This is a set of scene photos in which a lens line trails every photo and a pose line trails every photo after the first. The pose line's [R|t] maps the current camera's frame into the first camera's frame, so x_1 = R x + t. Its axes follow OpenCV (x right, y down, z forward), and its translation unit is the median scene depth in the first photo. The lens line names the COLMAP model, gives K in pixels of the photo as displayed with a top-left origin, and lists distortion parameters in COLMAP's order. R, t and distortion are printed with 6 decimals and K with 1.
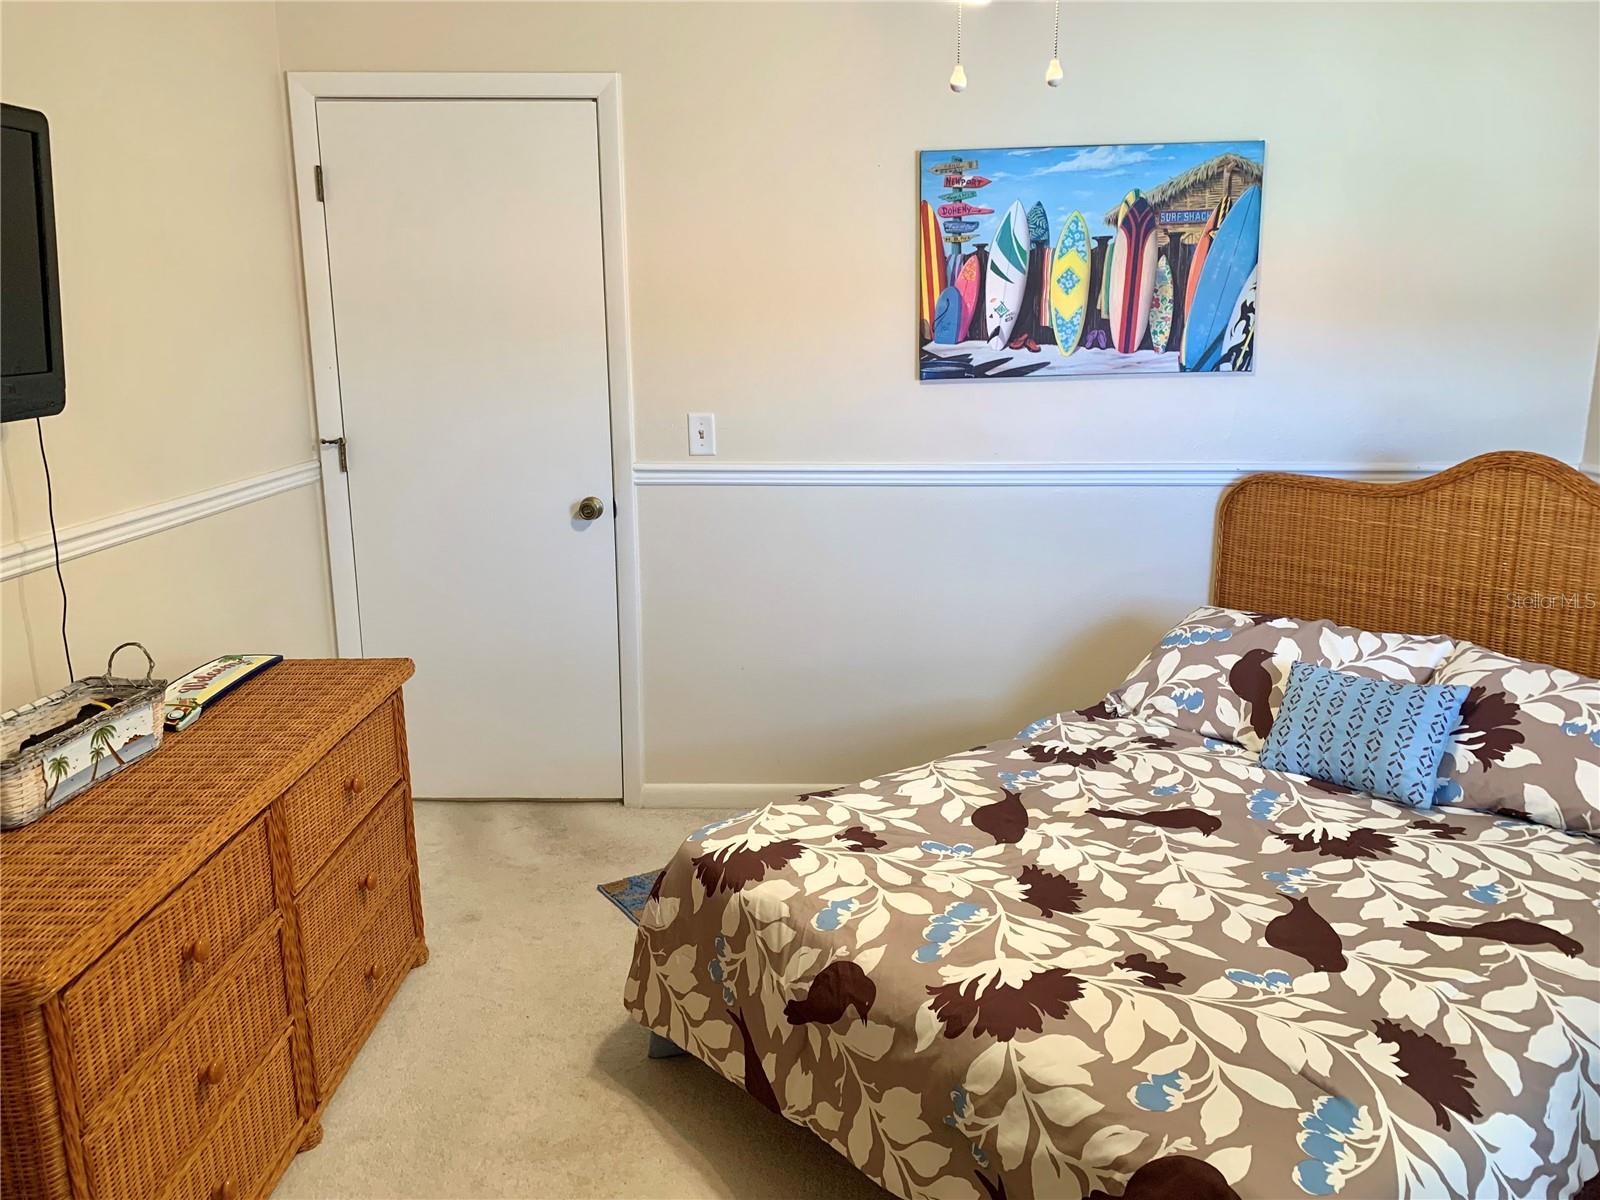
lens RADIAL K [[1206.3, 0, 799.5], [0, 1206.3, 600.2], [0, 0, 1]] dist [0.047323, -0.048910]
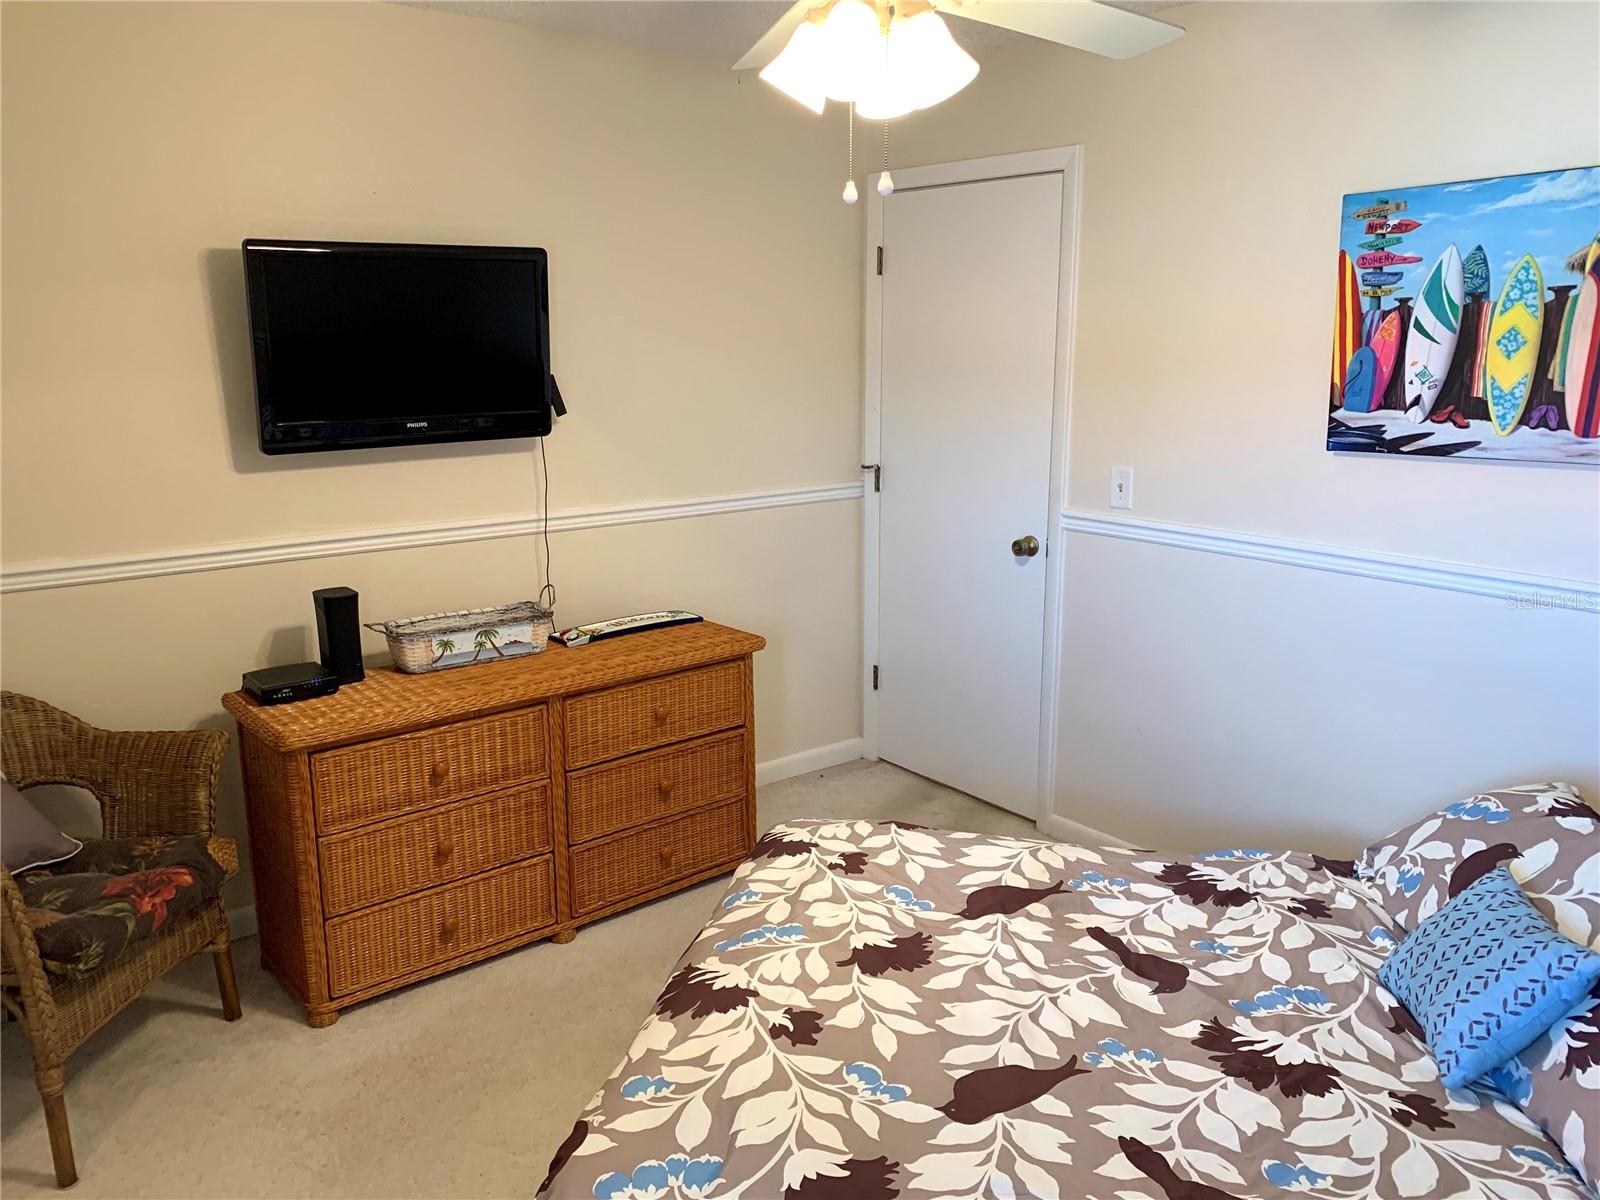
lens RADIAL K [[1206.3, 0, 796.1], [0, 1206.3, 600.1], [0, 0, 1]] dist [0.047323, -0.048910]
pose [[0.650323, 0.167533, -0.740954, 0.615585], [-0.173803, 0.982320, 0.069563, -0.082408], [0.739508, 0.083542, 0.667943, 0.155829]]
